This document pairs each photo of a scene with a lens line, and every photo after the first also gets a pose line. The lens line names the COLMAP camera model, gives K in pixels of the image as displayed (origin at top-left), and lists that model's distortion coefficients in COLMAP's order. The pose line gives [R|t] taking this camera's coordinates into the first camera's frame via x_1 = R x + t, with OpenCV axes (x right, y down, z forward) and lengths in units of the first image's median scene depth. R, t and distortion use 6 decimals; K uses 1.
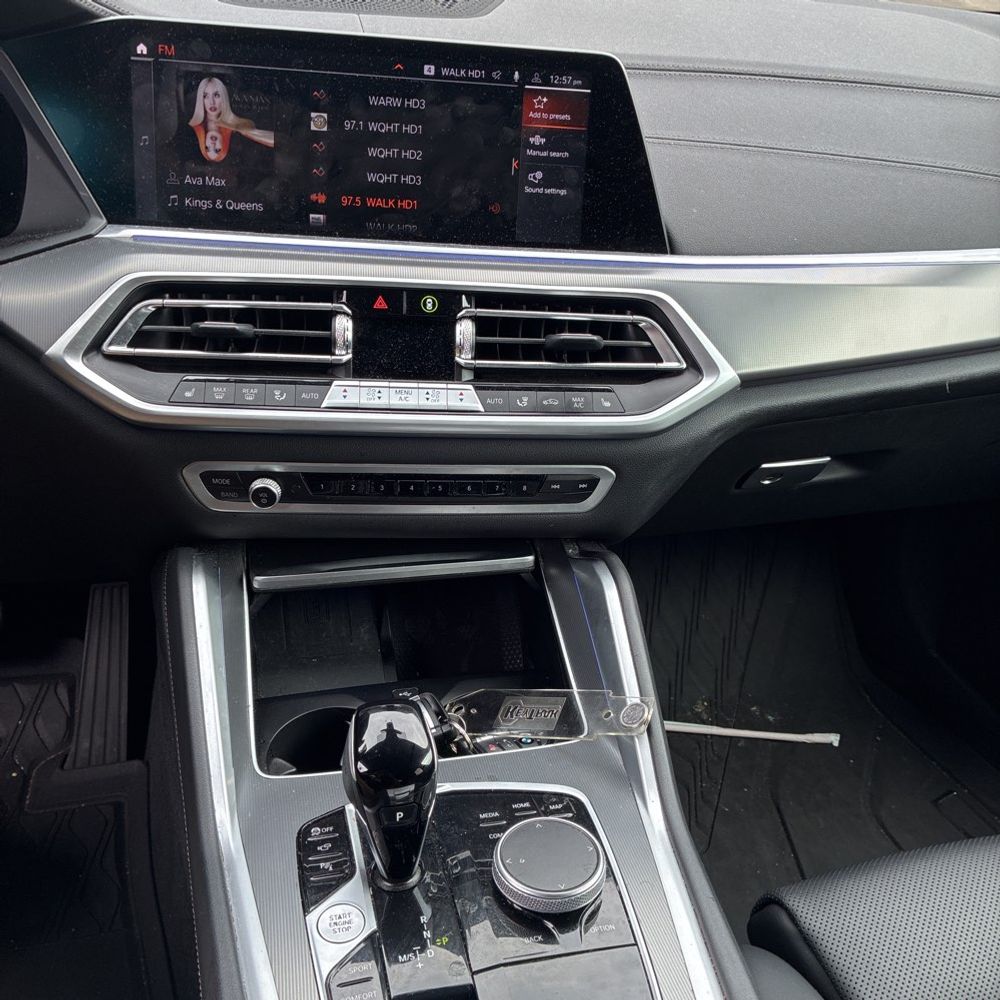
lens RADIAL K [[999.0, 0, 501.1], [0, 999.0, 491.5], [0, 0, 1]] dist [0.022578, 0.000000]
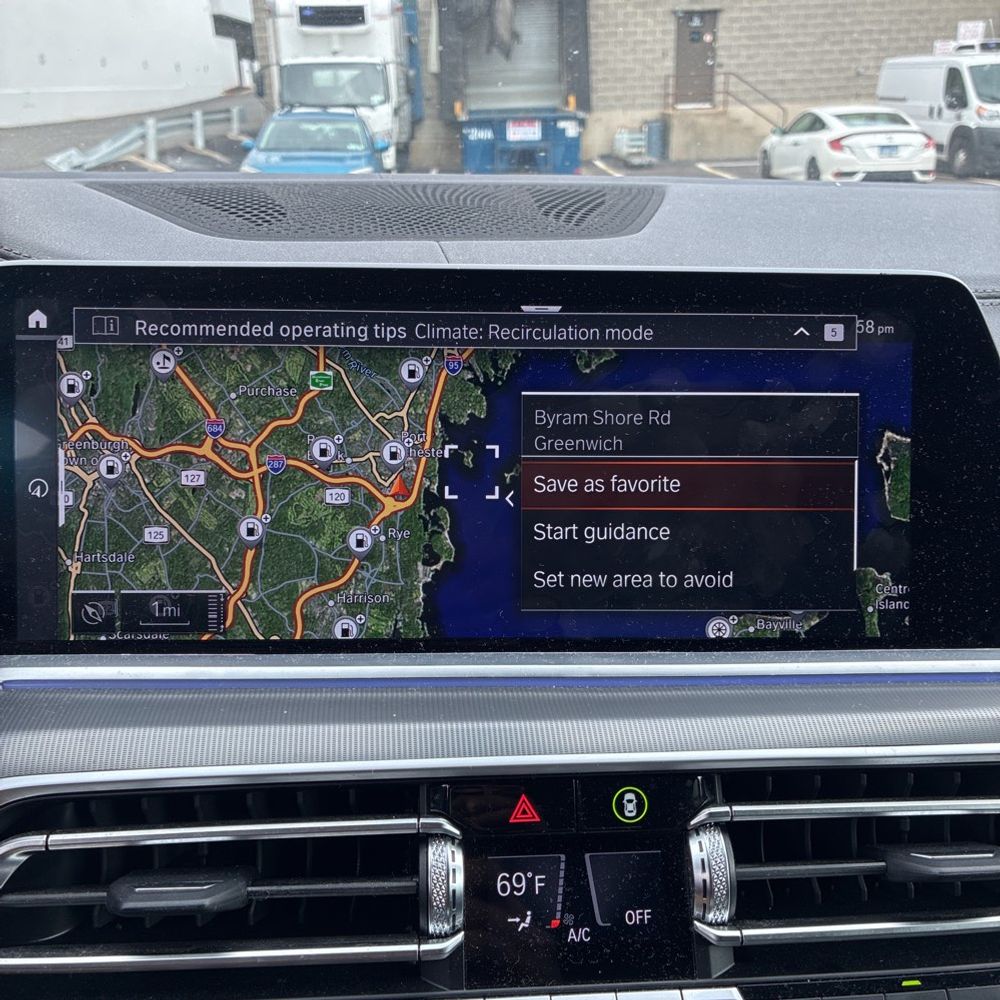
lens RADIAL K [[999.0, 0, 493.2], [0, 999.0, 499.1], [0, 0, 1]] dist [0.022578, 0.000000]
pose [[0.997941, -0.051212, -0.038604, -0.109023], [0.042081, 0.977130, -0.208439, -0.230543], [0.048396, 0.206385, 0.977273, 0.522254]]
